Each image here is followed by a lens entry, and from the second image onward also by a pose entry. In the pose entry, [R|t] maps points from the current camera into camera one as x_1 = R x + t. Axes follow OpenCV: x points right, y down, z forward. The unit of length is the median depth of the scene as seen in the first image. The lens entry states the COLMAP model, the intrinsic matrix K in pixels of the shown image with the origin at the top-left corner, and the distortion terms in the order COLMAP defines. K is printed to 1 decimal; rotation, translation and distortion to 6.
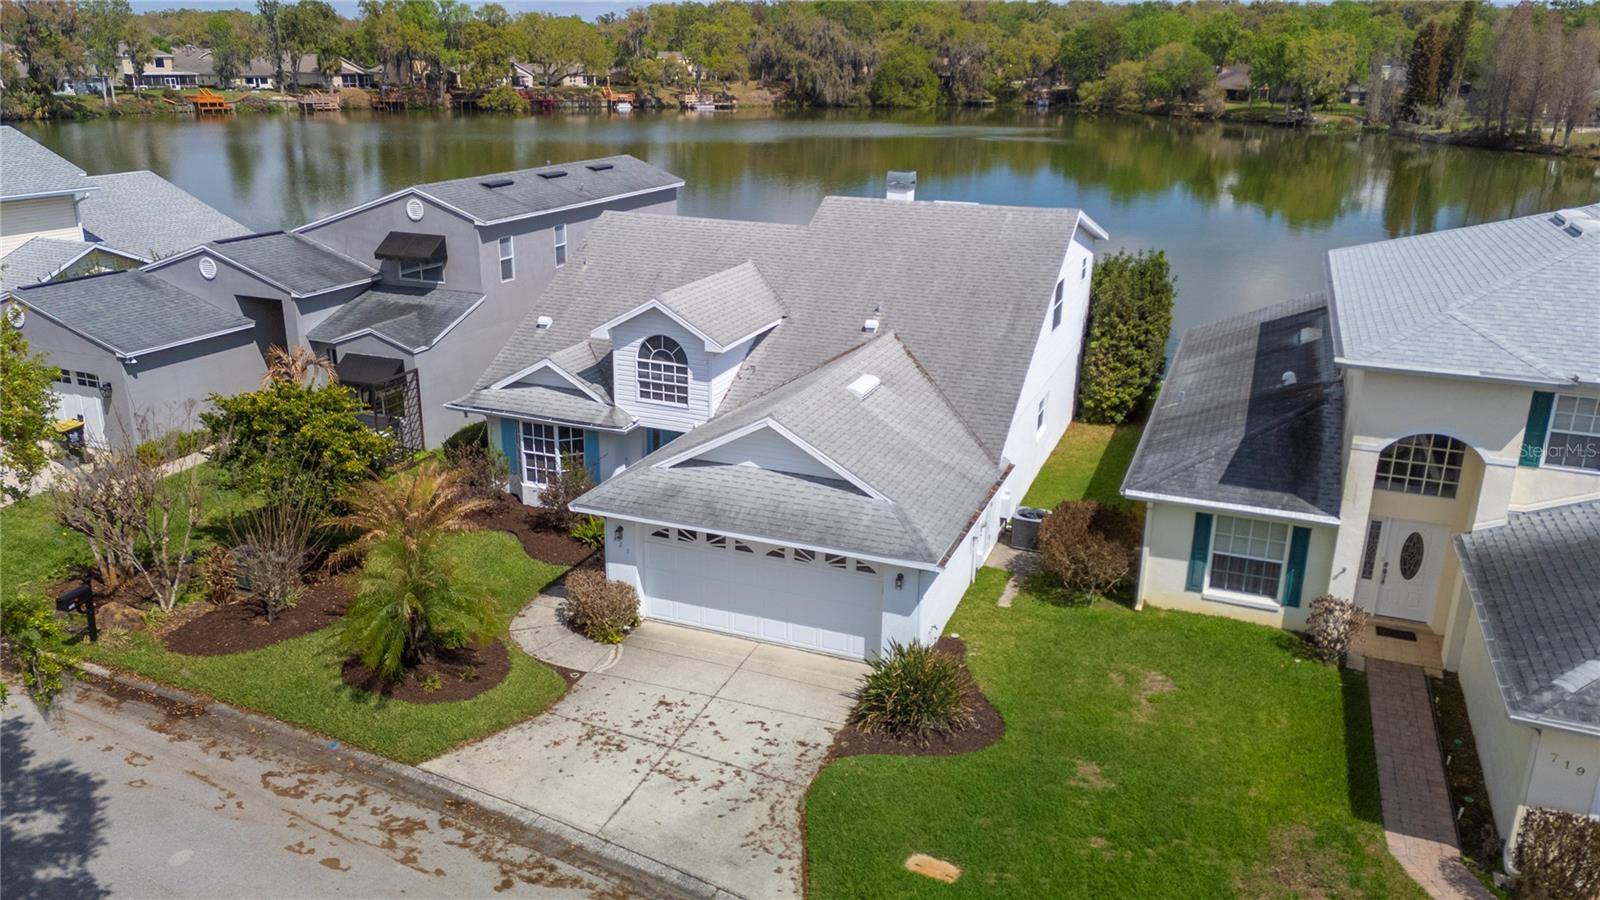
lens RADIAL K [[1170.7, 0, 802.4], [0, 1170.7, 458.9], [0, 0, 1]] dist [0.063577, -0.058702]
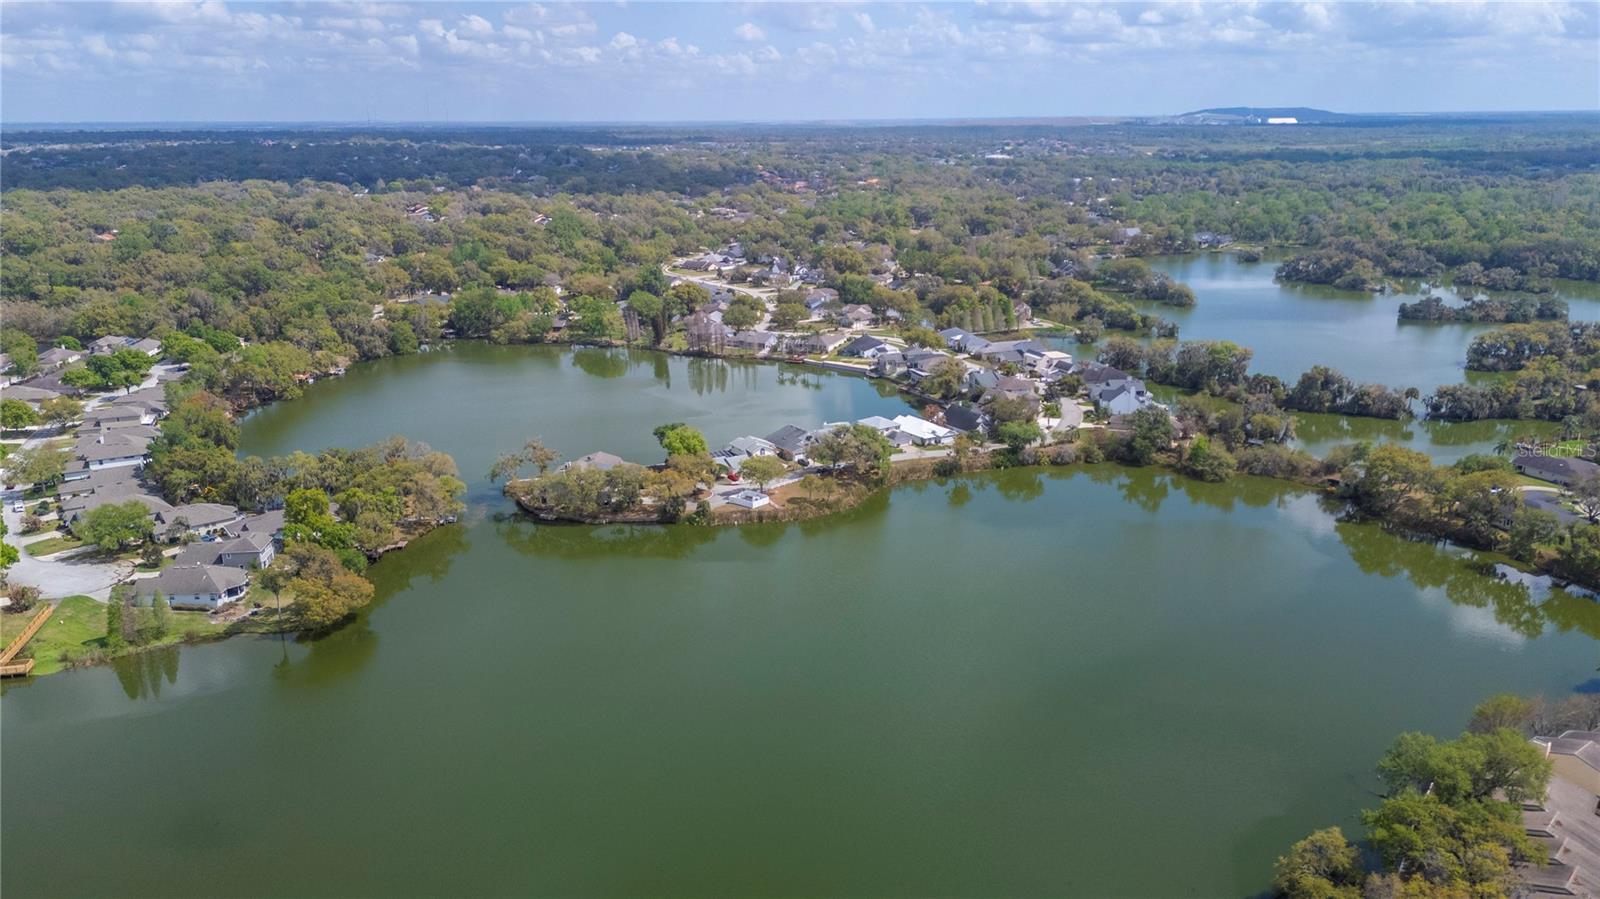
lens RADIAL K [[1172.1, 0, 798.2], [0, 1172.1, 450.6], [0, 0, 1]] dist [0.085157, -0.087212]
pose [[0.580720, -0.235306, 0.779356, -1.510129], [0.271776, 0.958432, 0.086866, -0.174878], [-0.767400, 0.161365, 0.620531, -0.969270]]
